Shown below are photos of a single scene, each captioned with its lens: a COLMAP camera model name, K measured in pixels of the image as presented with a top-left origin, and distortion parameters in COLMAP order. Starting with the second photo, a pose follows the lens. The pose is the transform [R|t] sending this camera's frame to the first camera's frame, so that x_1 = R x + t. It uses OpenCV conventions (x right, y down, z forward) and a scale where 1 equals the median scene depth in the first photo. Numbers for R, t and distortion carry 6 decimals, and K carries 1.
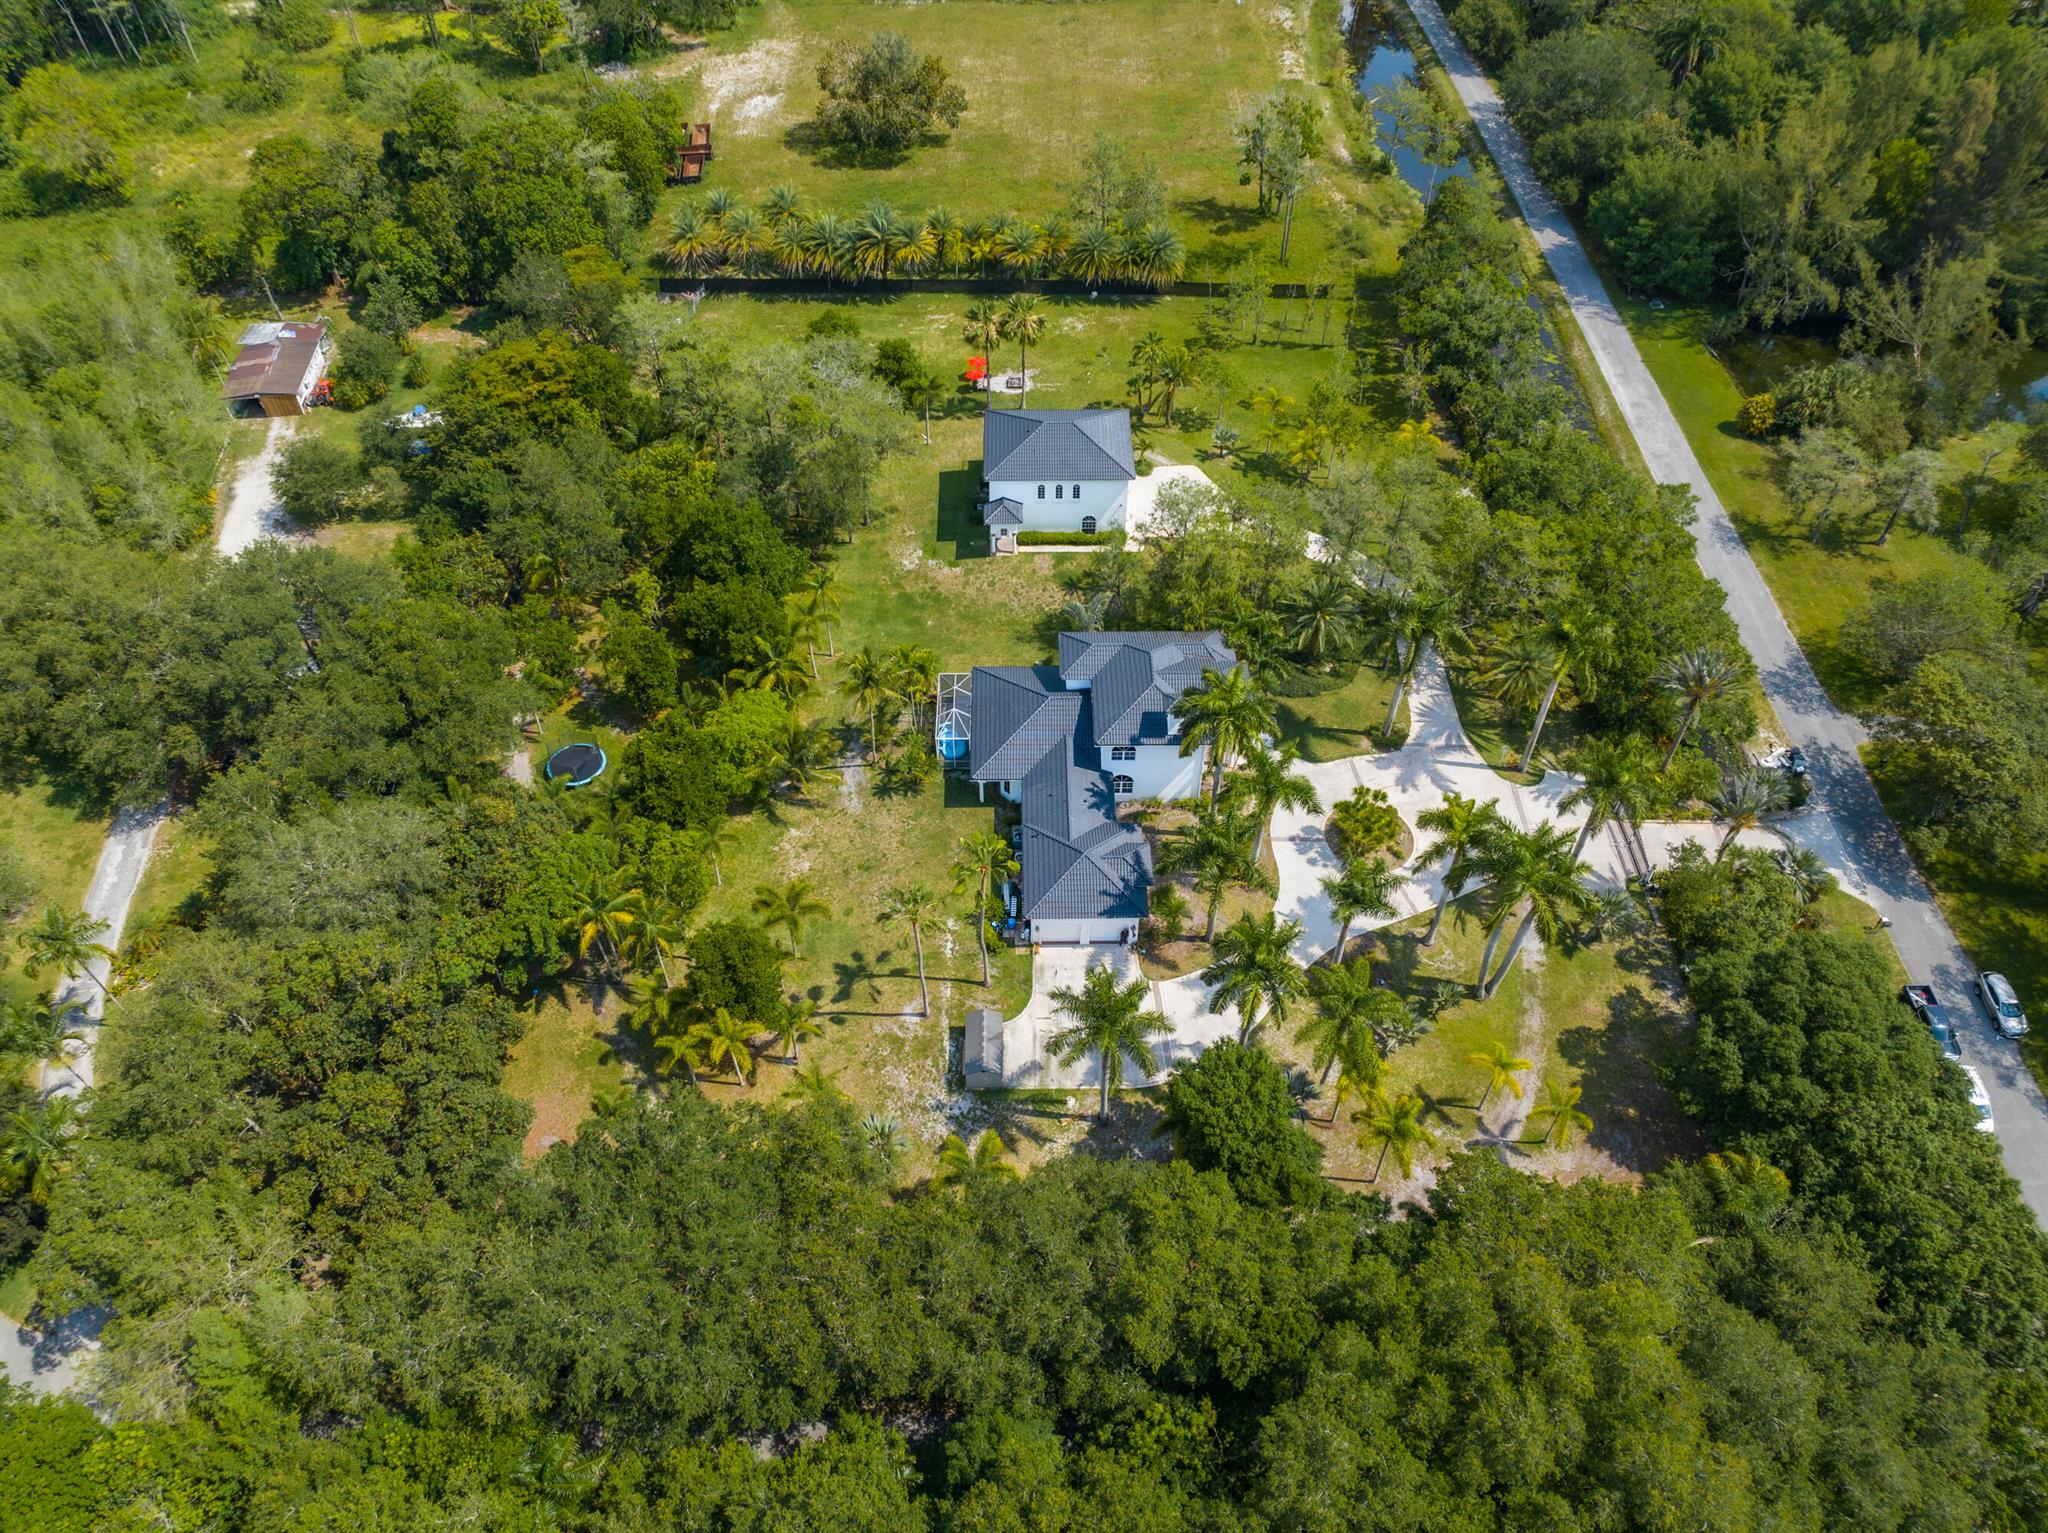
lens RADIAL K [[1425.3, 0, 1023.4], [0, 1425.3, 773.6], [0, 0, 1]] dist [-0.040785, 0.000836]
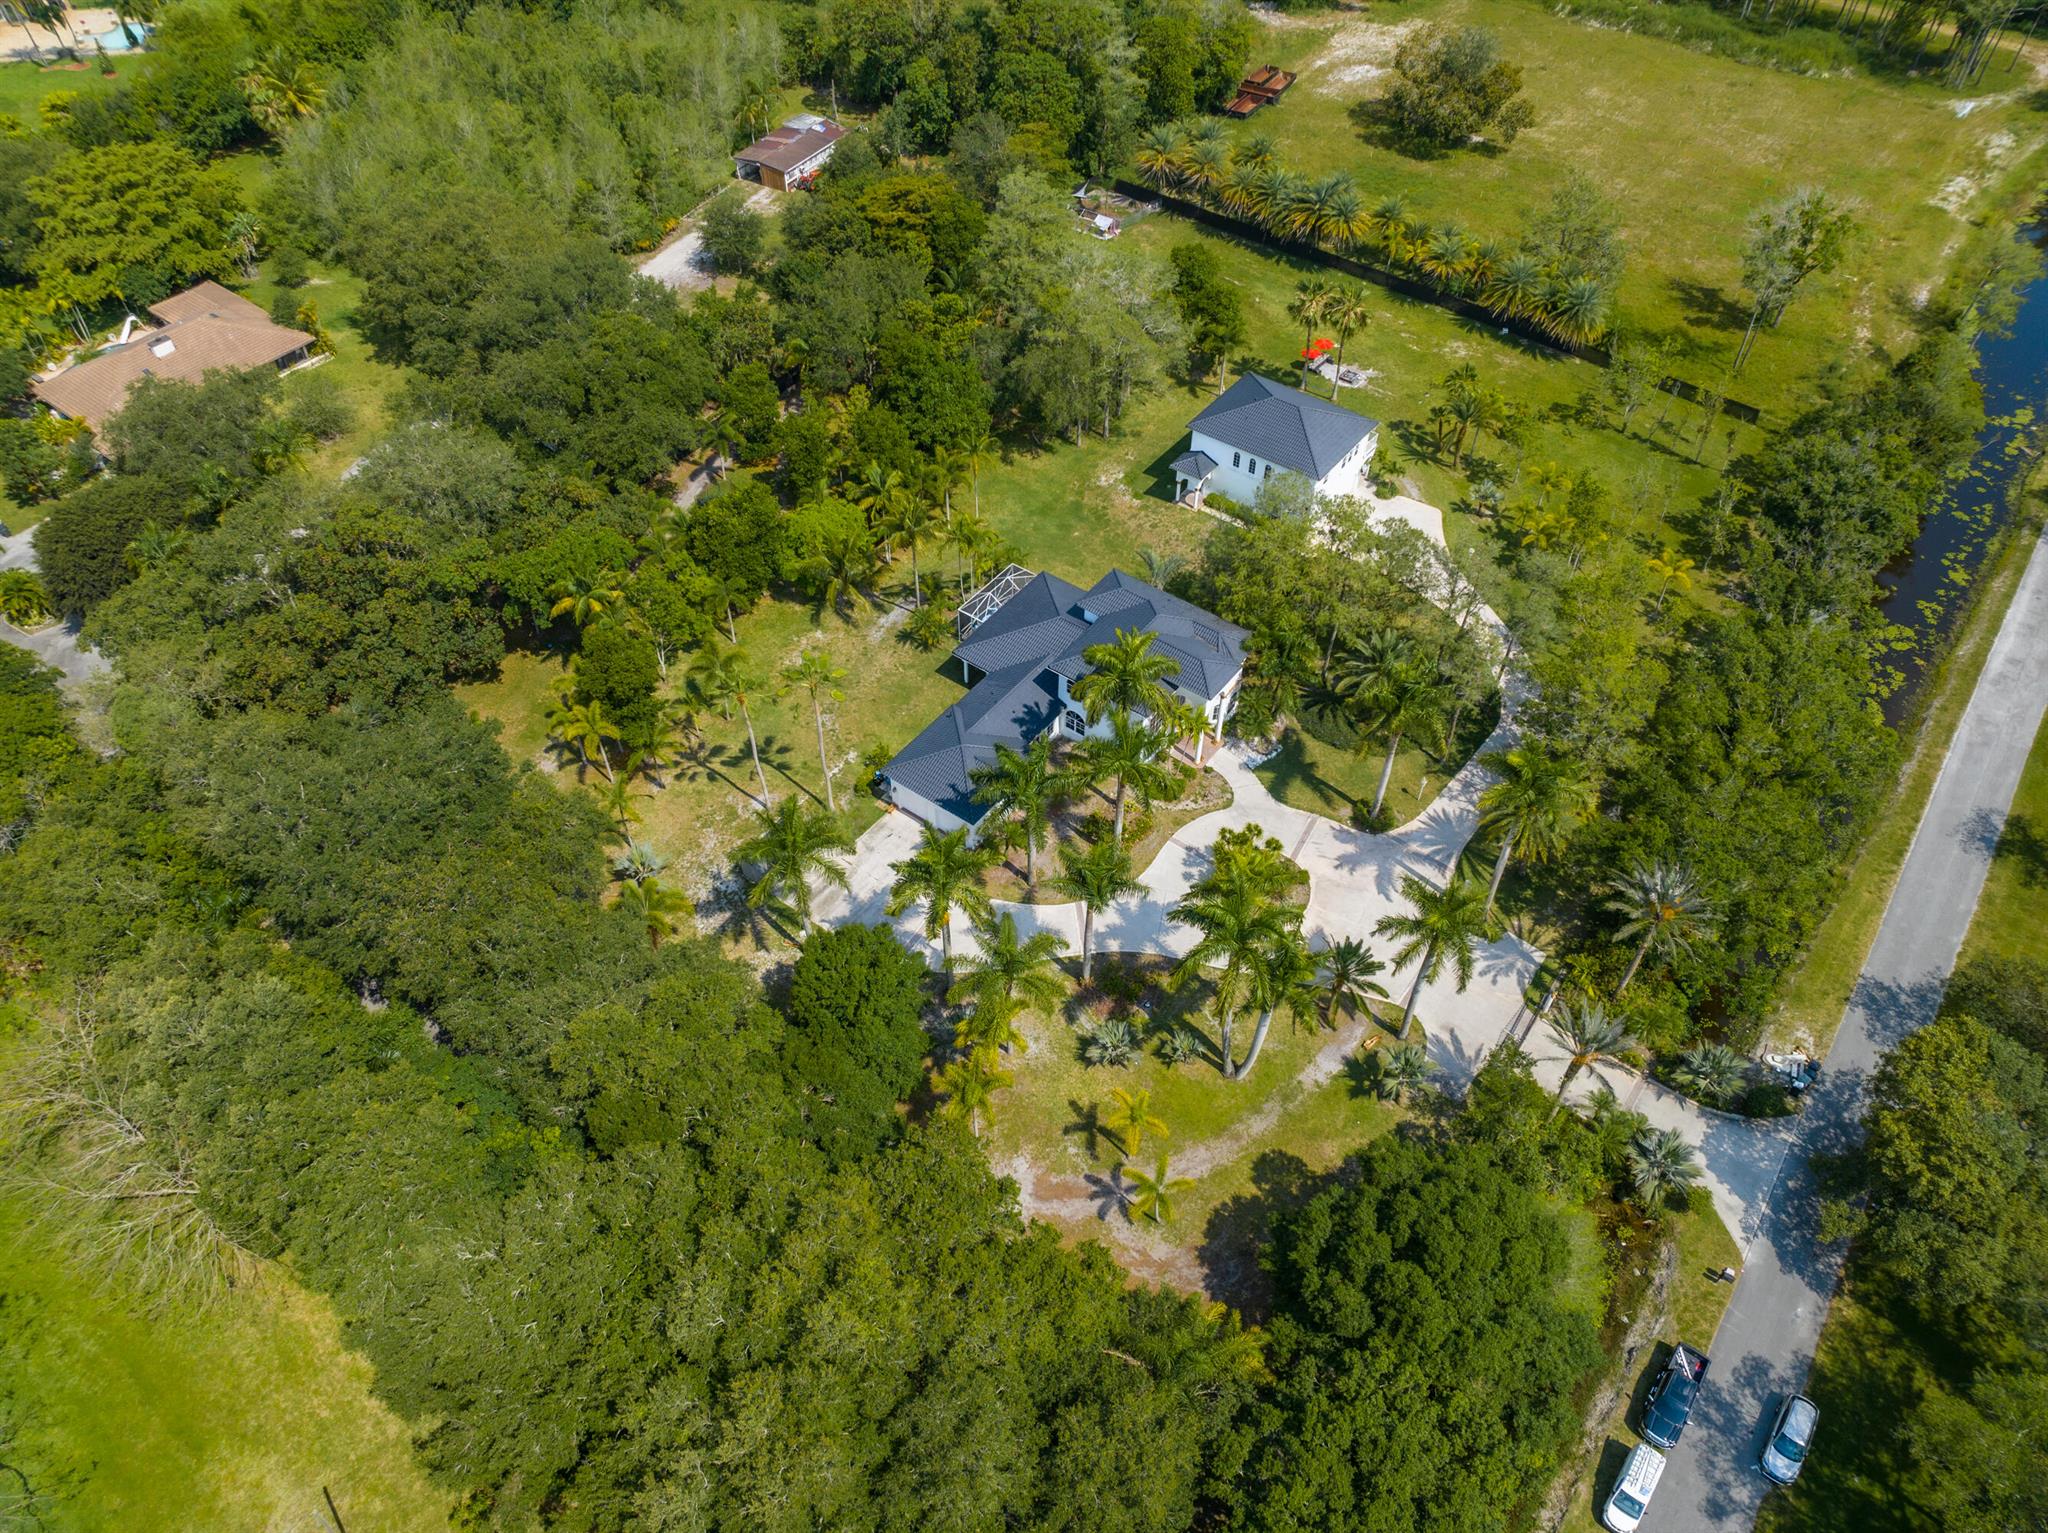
lens RADIAL K [[1425.3, 0, 1024.6], [0, 1425.3, 759.5], [0, 0, 1]] dist [-0.040785, 0.000836]
pose [[0.799358, 0.445080, -0.403648, 0.385444], [-0.447910, 0.889183, 0.093441, -0.039433], [0.400505, 0.106105, 0.910130, 0.065413]]
